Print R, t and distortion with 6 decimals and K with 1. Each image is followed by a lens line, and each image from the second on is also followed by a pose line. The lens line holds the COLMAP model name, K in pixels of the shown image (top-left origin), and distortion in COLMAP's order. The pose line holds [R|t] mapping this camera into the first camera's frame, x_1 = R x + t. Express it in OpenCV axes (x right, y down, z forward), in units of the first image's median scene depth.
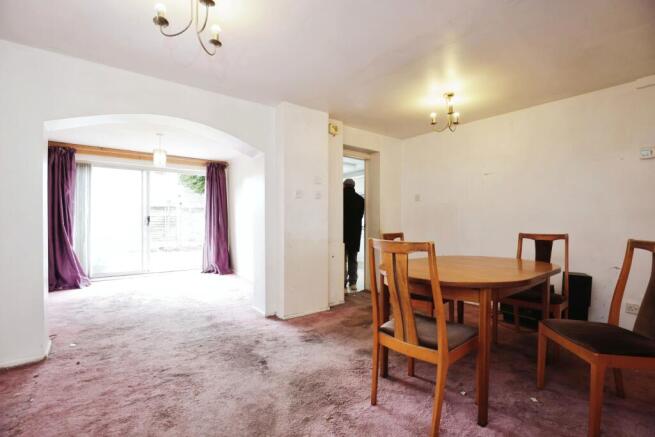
lens RADIAL K [[303.6, 0, 327.5], [0, 303.6, 218.5], [0, 0, 1]] dist [-0.002350, -0.000148]
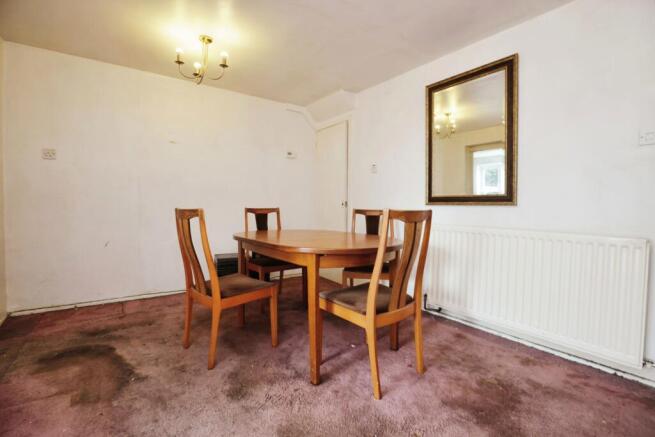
lens RADIAL K [[303.6, 0, 327.5], [0, 303.6, 218.5], [0, 0, 1]] dist [-0.002350, -0.000148]
pose [[0.078428, -0.047354, 0.995795, -0.409833], [0.000434, 0.998873, 0.047466, 0.033969], [-0.996920, -0.003291, 0.078360, 0.631023]]
